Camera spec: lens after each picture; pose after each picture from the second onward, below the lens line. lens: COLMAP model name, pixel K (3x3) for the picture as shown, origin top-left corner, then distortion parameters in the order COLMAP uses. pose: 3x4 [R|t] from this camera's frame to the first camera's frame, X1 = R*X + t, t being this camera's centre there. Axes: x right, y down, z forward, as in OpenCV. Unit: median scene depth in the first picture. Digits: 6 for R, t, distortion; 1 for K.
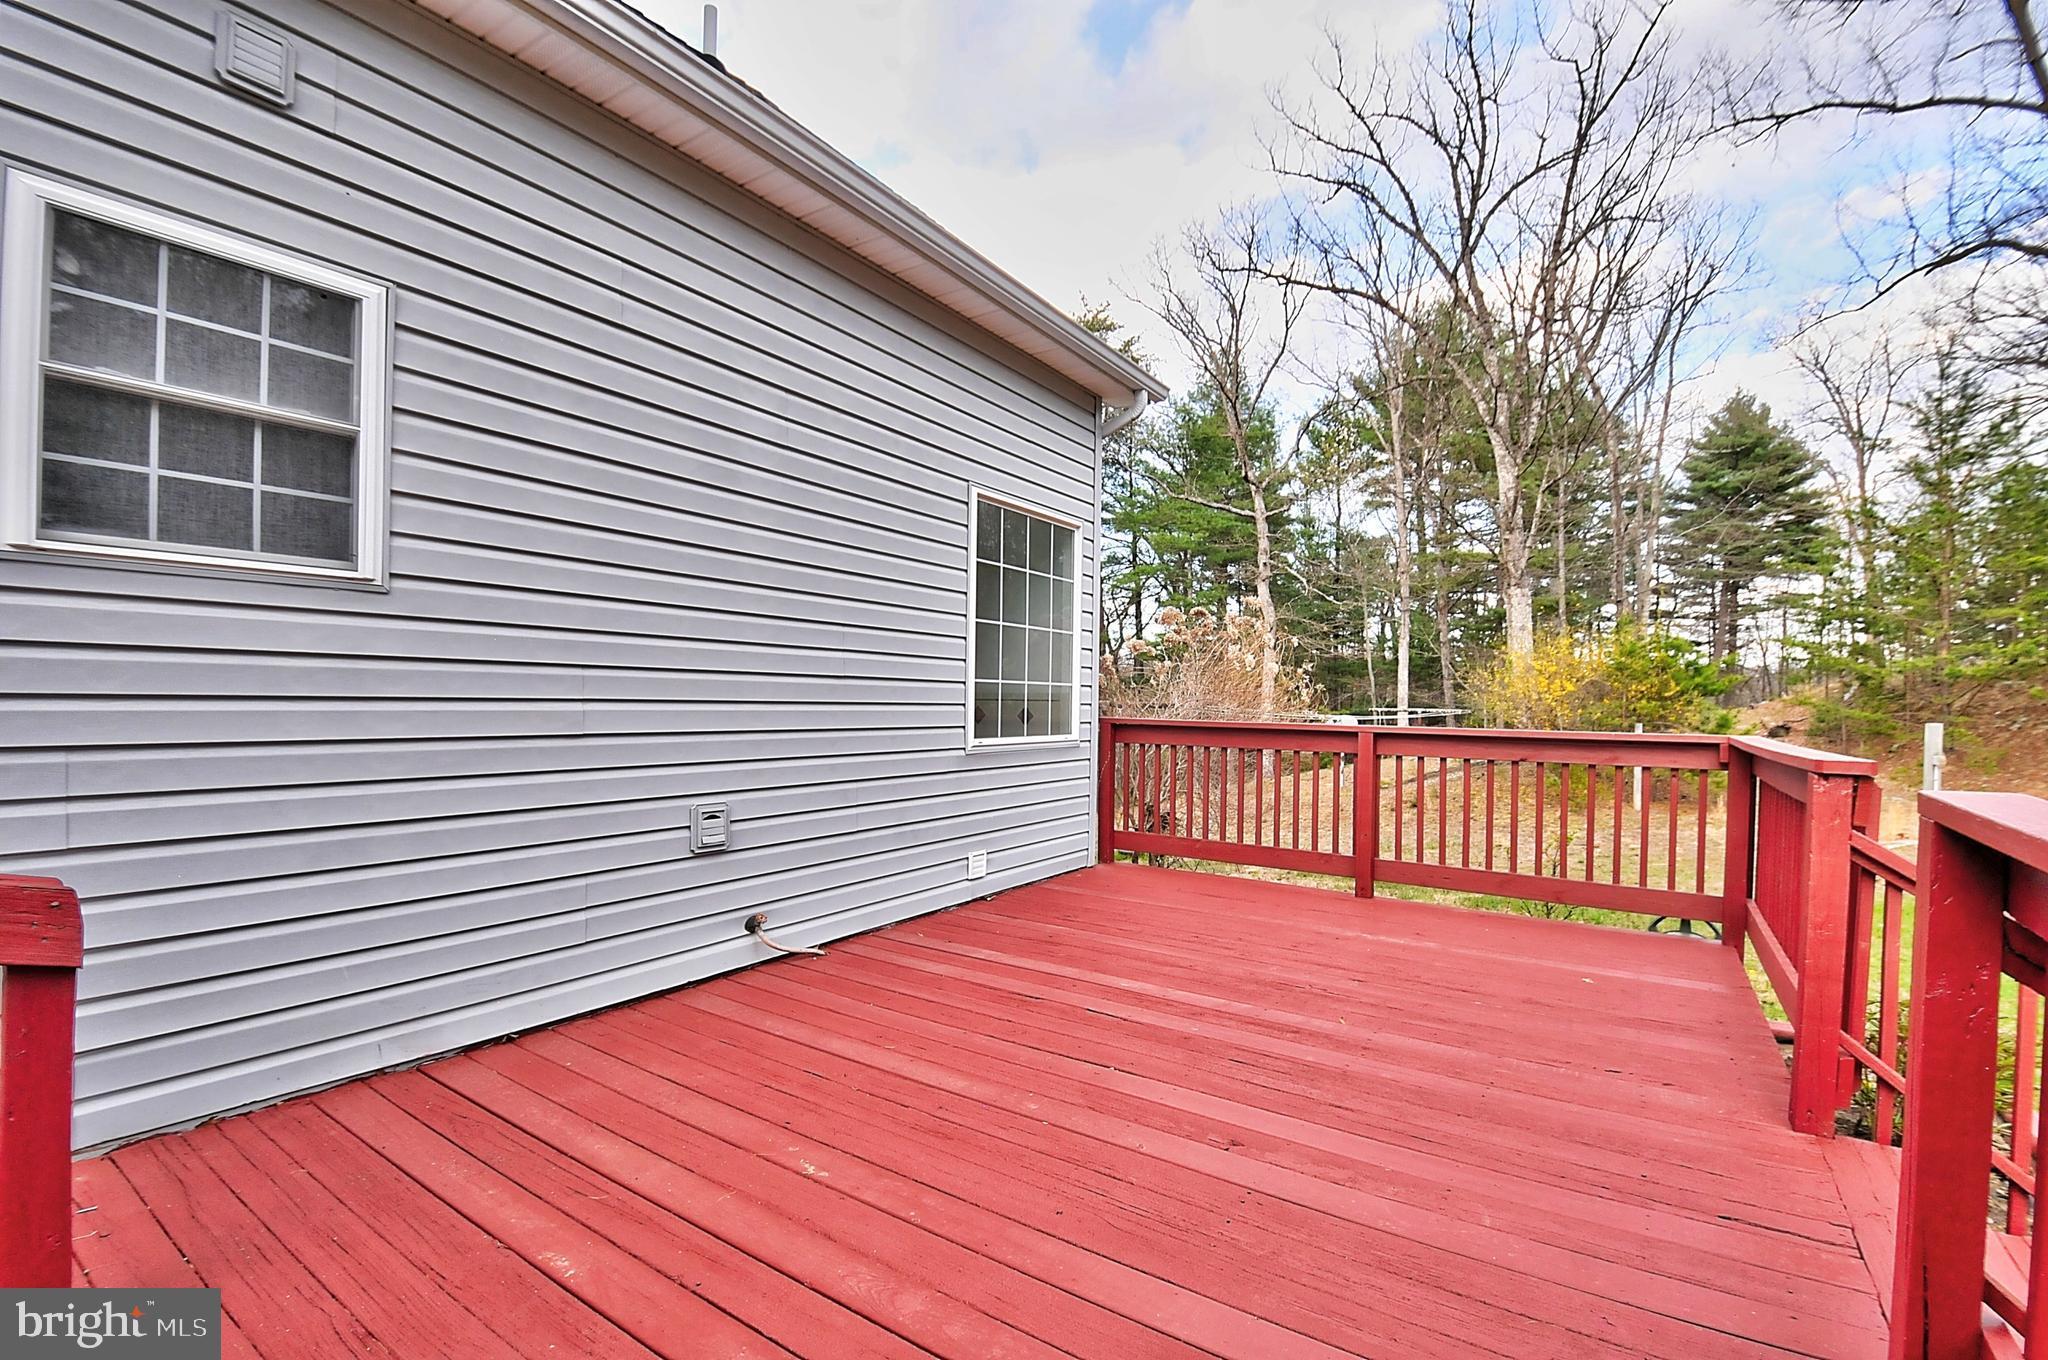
lens RADIAL K [[888.5, 0, 1015.7], [0, 888.5, 701.7], [0, 0, 1]] dist [-0.019376, -0.008136]
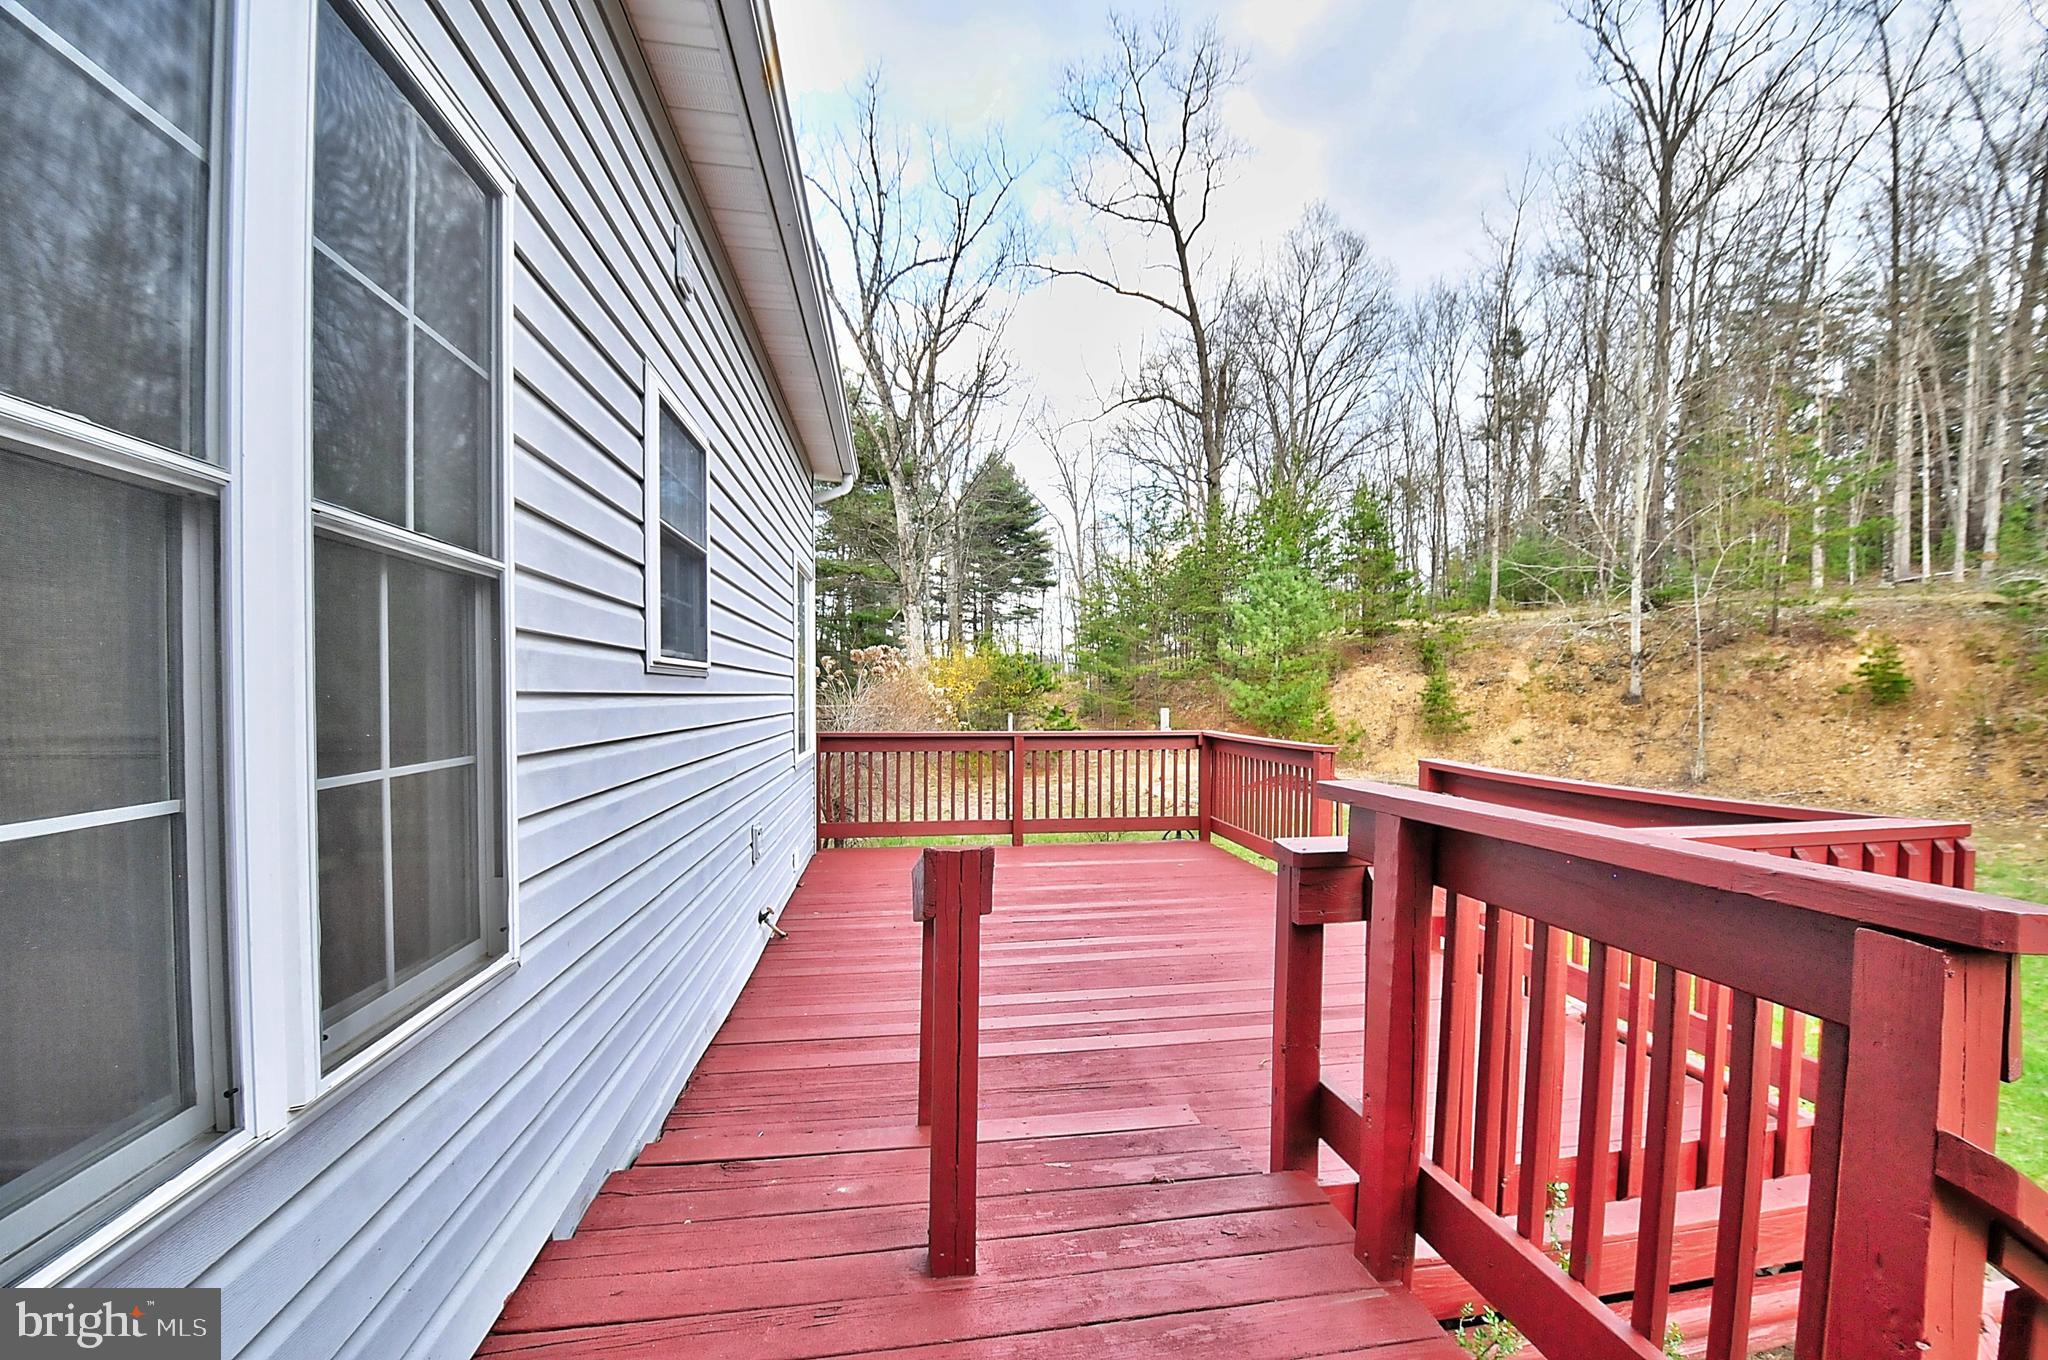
lens RADIAL K [[888.5, 0, 1037.1], [0, 888.5, 685.4], [0, 0, 1]] dist [-0.019376, -0.008136]
pose [[0.728442, -0.010051, 0.685033, -0.305184], [0.013600, 0.999907, 0.000209, -0.025532], [-0.684972, 0.009164, 0.728512, -0.064659]]
